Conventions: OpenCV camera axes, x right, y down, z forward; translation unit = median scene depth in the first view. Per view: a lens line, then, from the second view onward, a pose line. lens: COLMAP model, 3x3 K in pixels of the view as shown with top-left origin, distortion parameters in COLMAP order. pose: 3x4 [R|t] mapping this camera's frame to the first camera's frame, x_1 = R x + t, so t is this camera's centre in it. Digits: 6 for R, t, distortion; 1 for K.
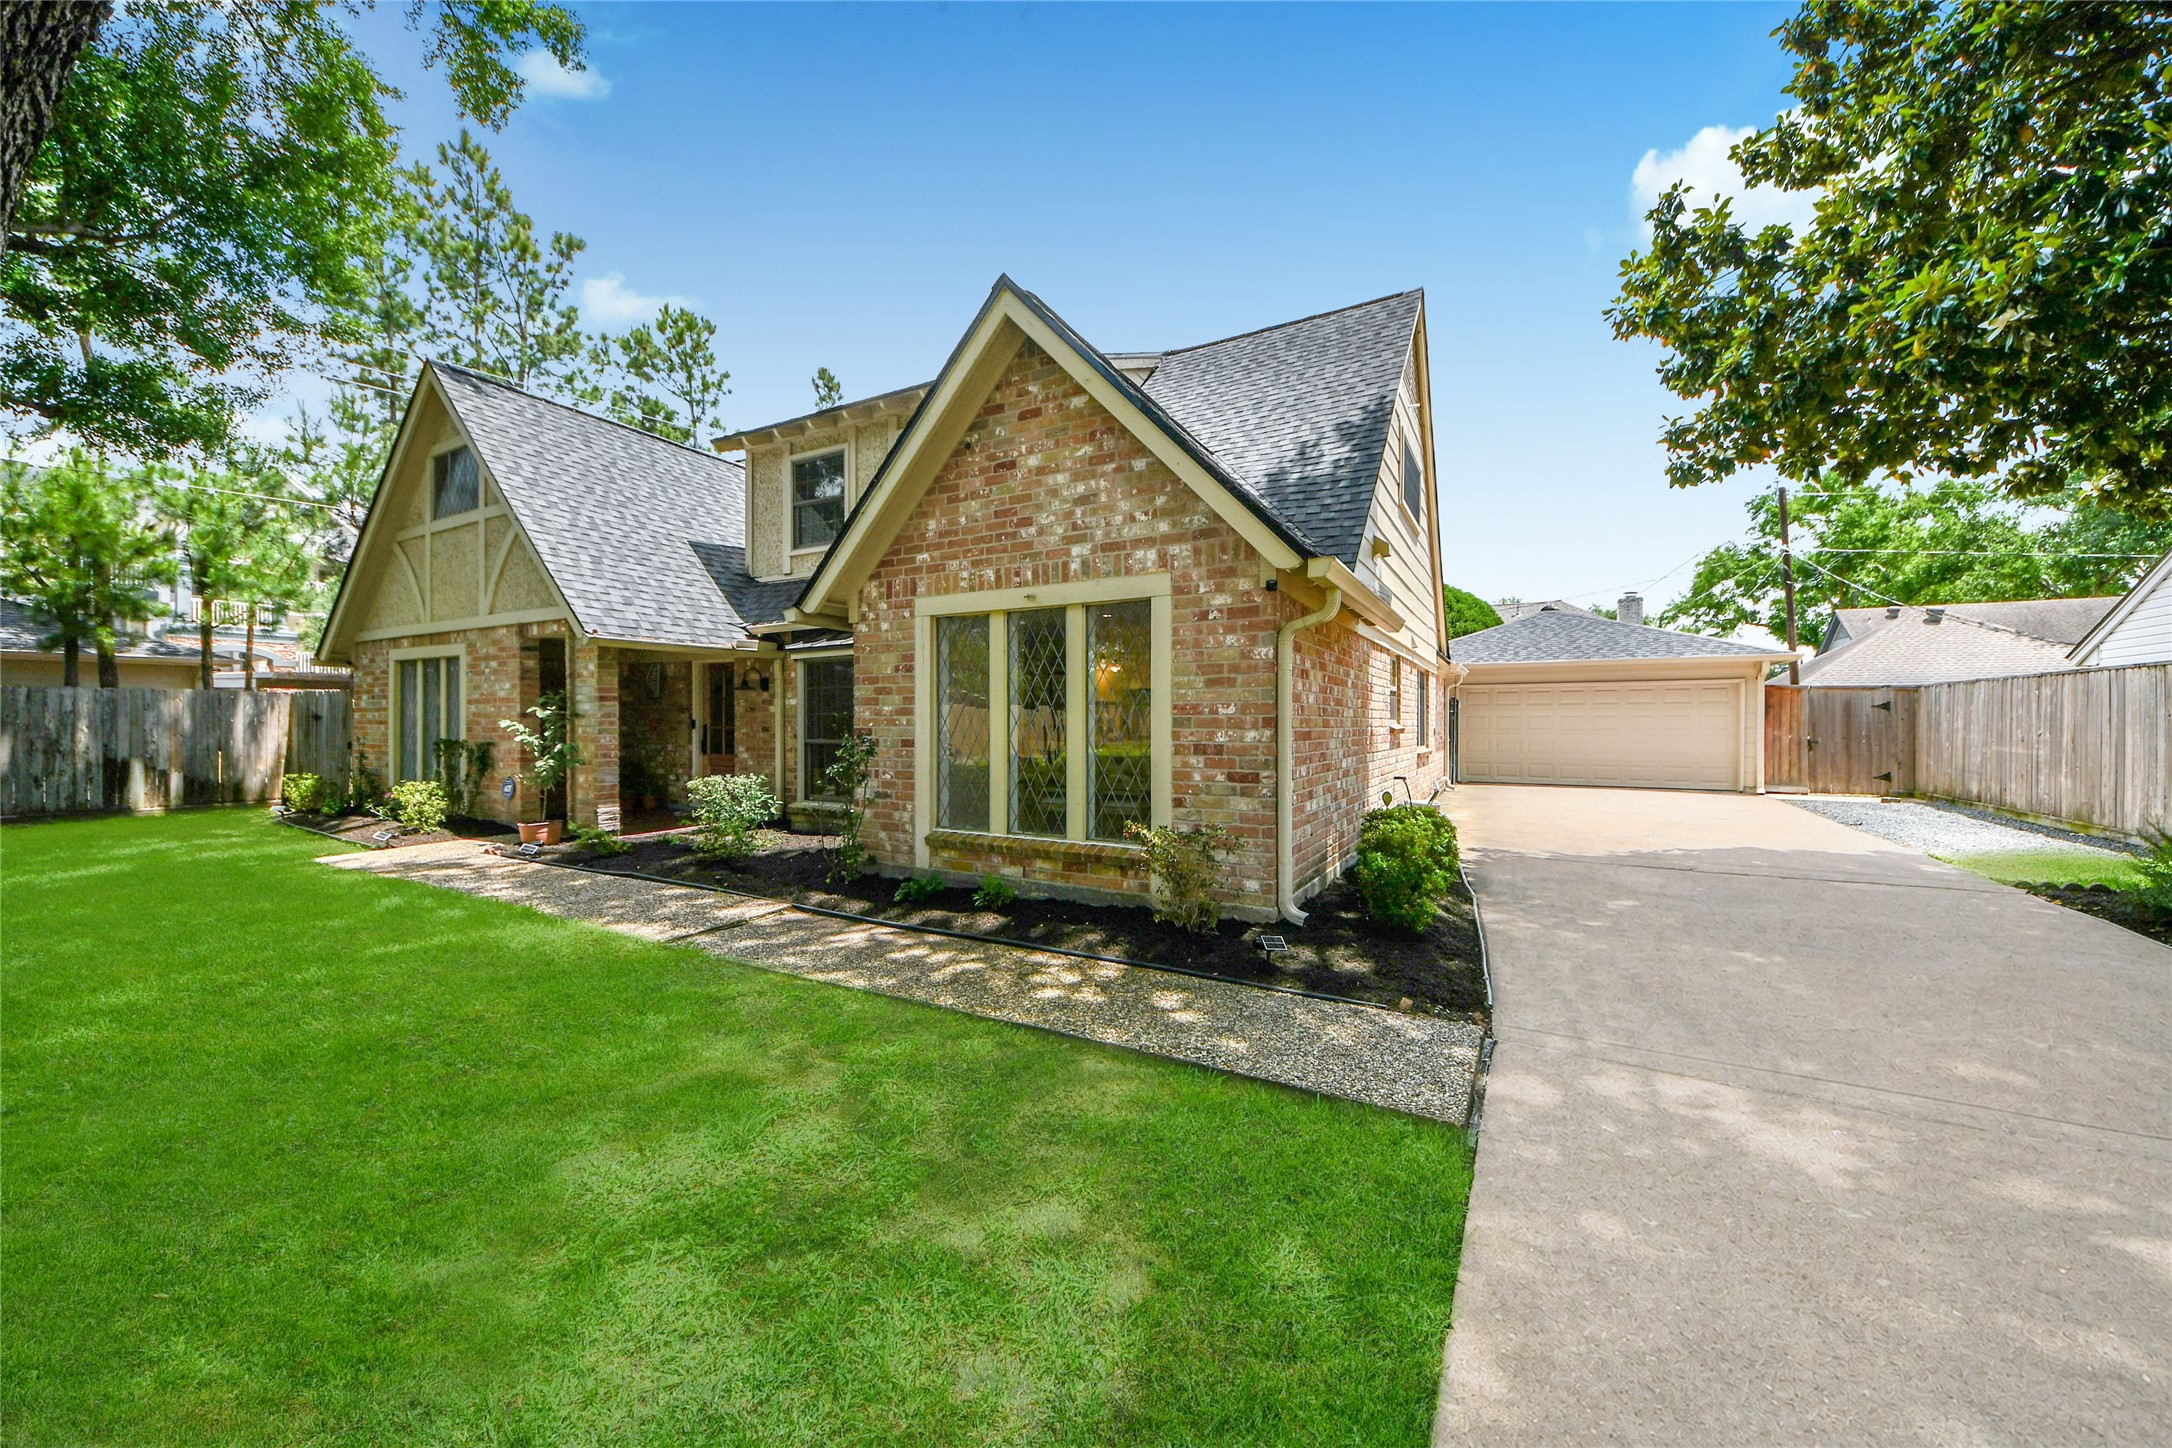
lens RADIAL K [[799.4, 0, 1090.2], [0, 799.4, 730.1], [0, 0, 1]] dist [-0.003420, -0.001585]
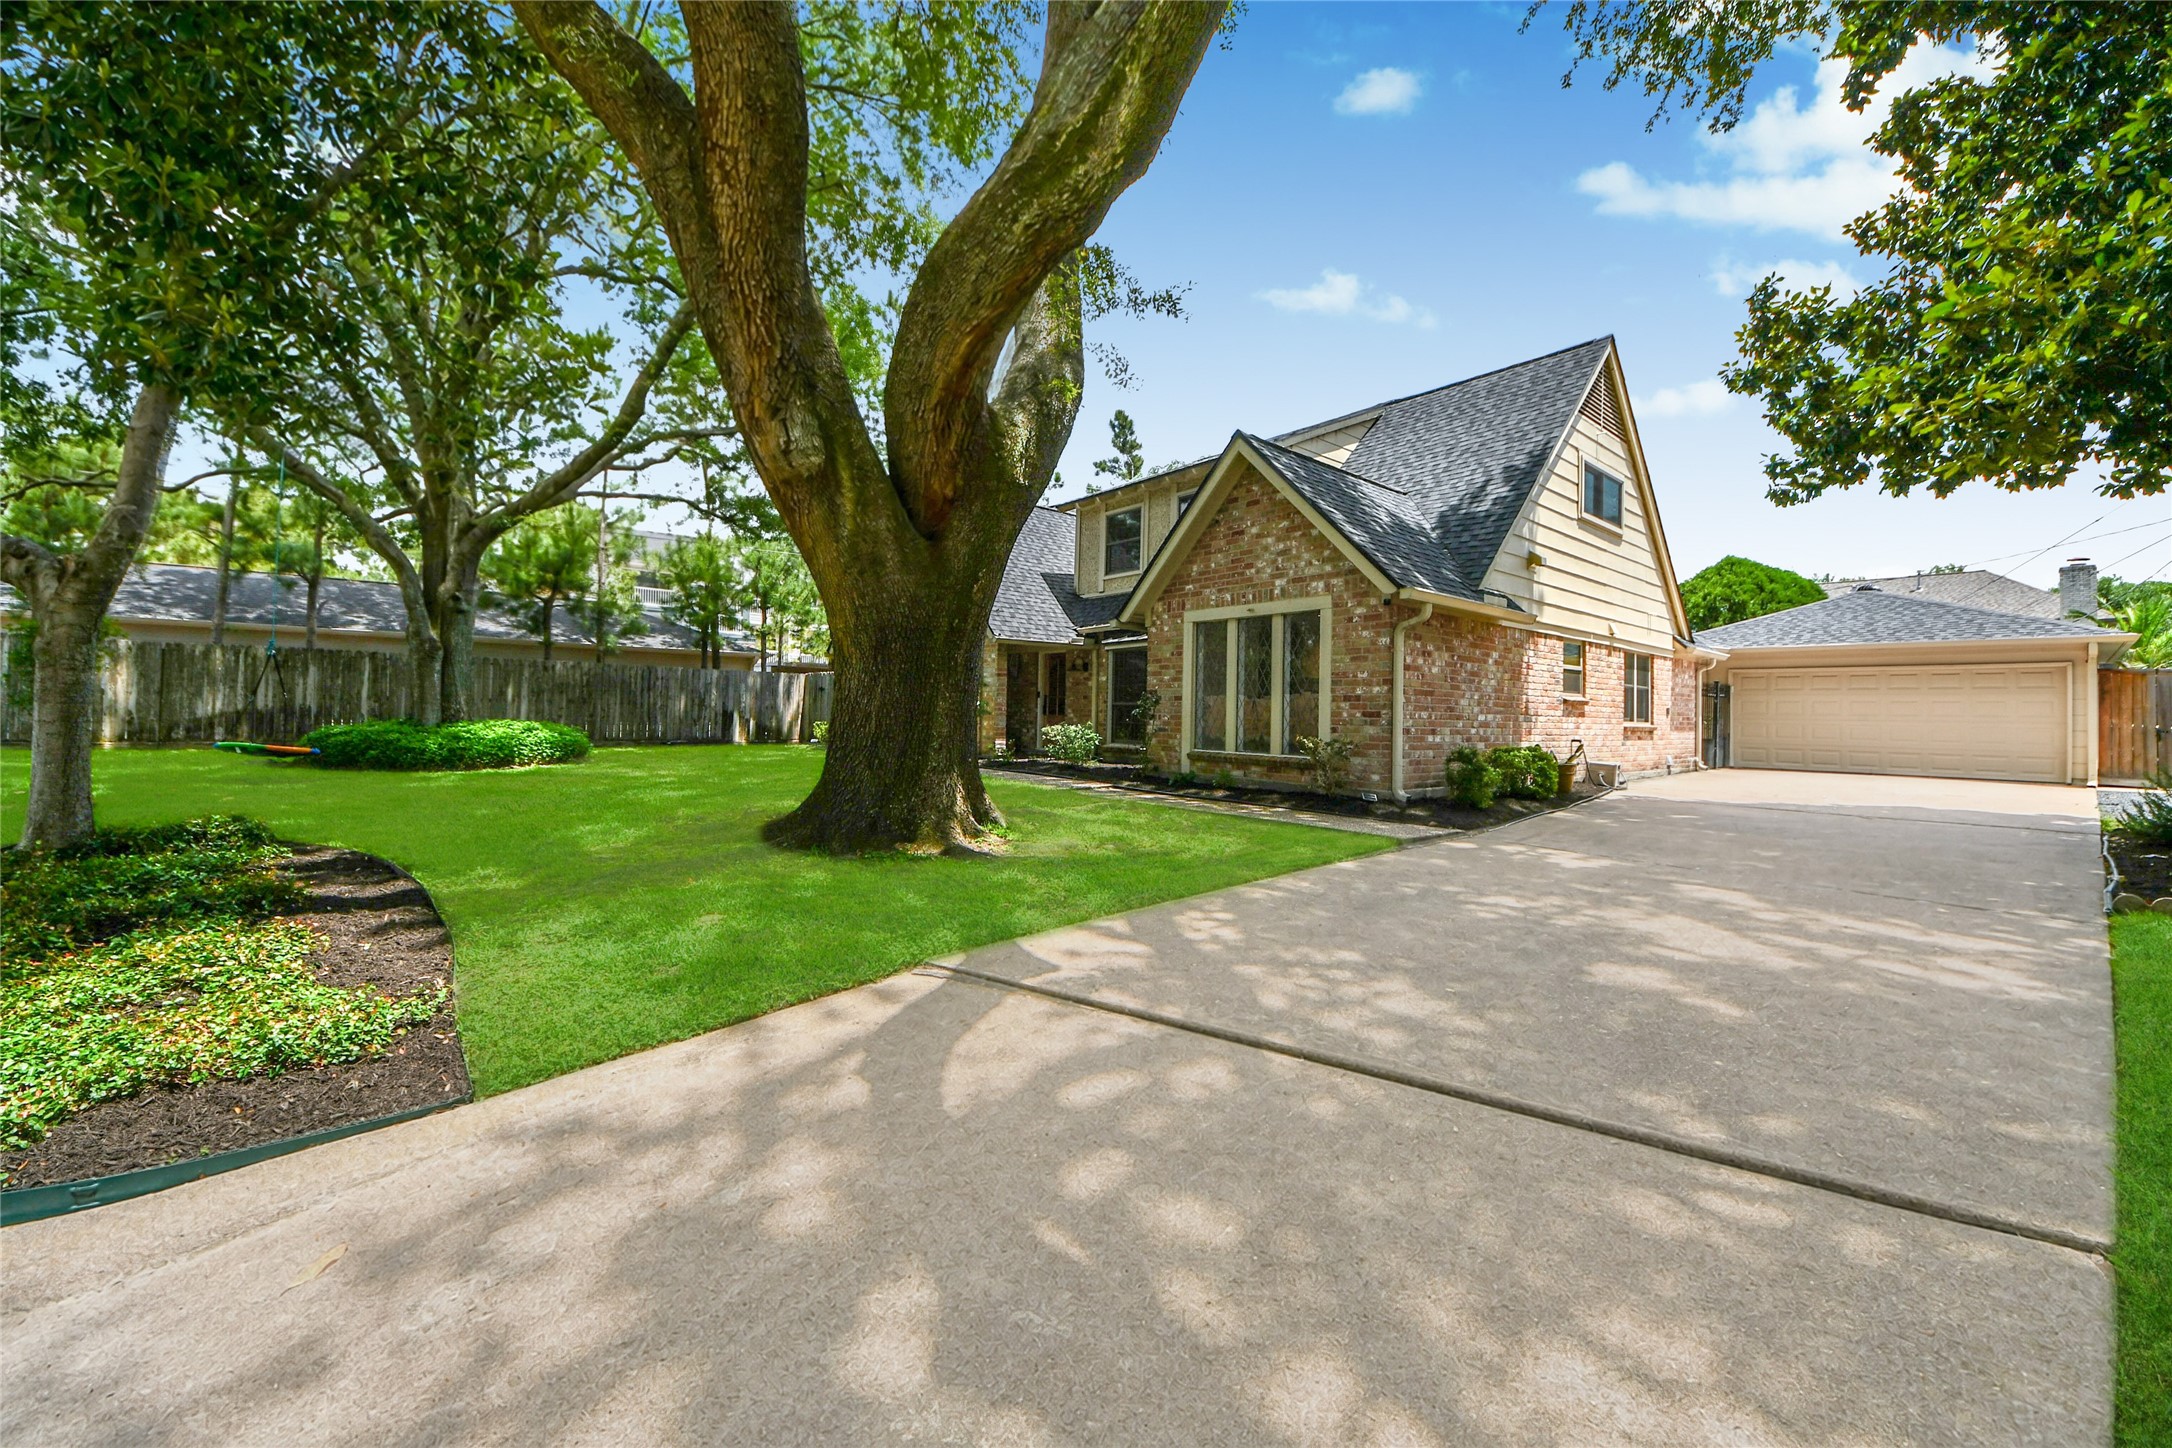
lens RADIAL K [[799.4, 0, 1053.4], [0, 799.4, 701.8], [0, 0, 1]] dist [-0.003420, -0.001585]
pose [[0.925776, 0.014498, -0.377793, 0.166805], [-0.024198, 0.999488, -0.020941, 0.067889], [0.377296, 0.028528, 0.925653, -0.668176]]
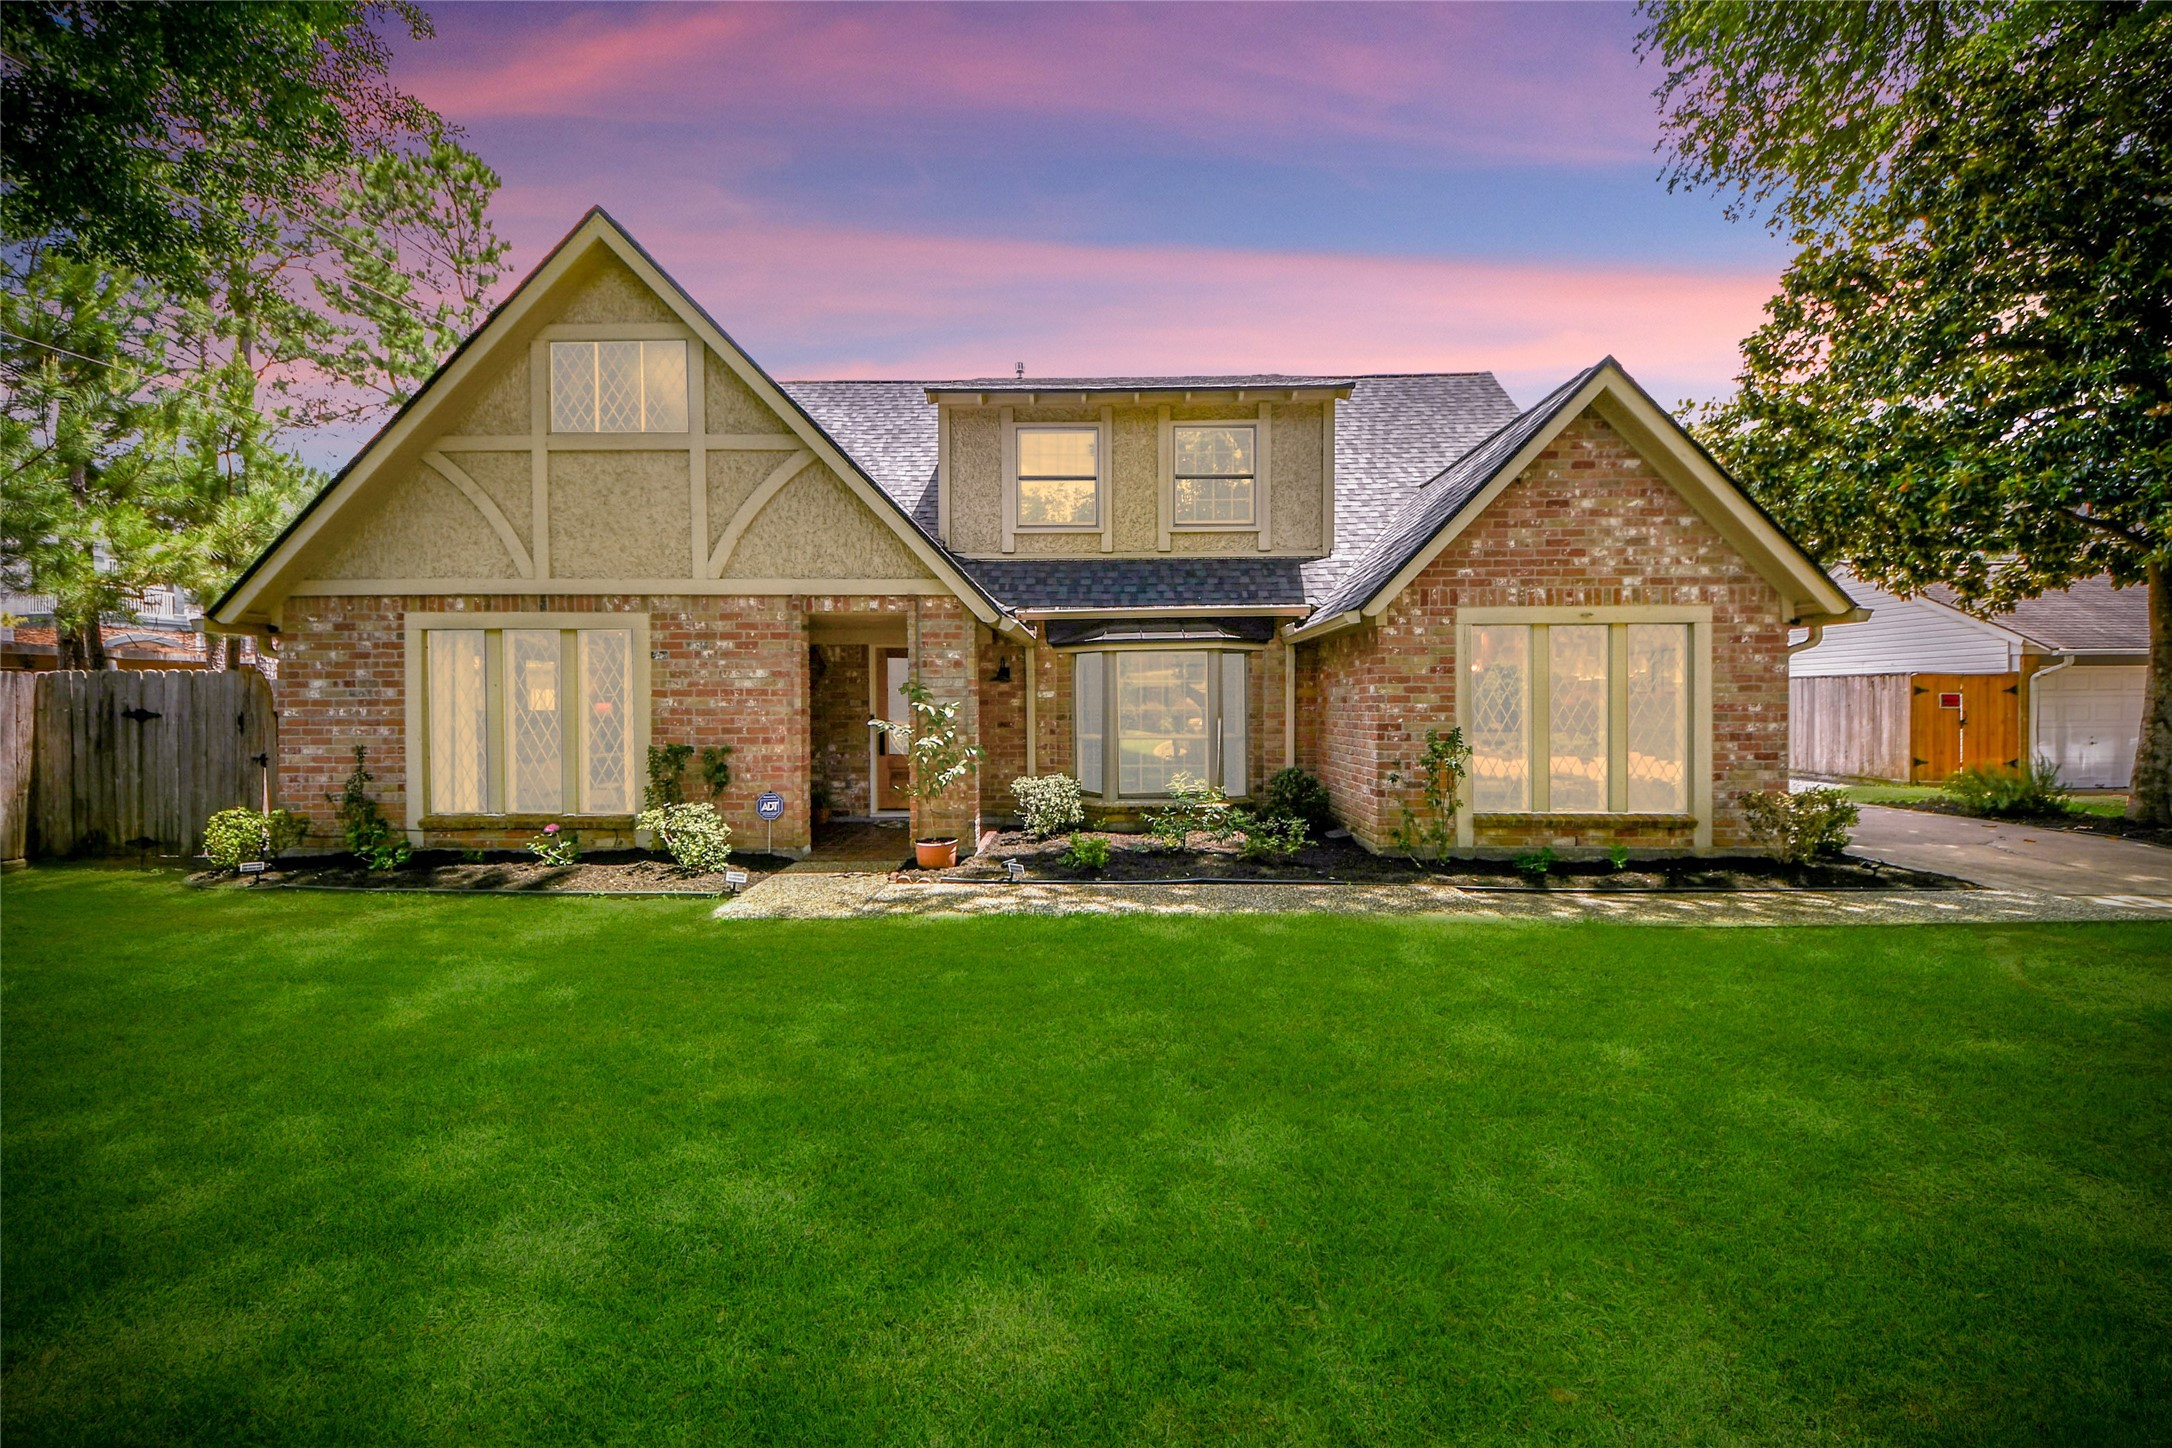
lens RADIAL K [[799.4, 0, 1083.8], [0, 799.4, 728.2], [0, 0, 1]] dist [-0.003420, -0.001585]
pose [[0.886396, -0.009237, 0.462835, -1.222847], [0.007725, 0.999957, 0.005163, -0.005414], [-0.462862, -0.001001, 0.886430, 0.254293]]
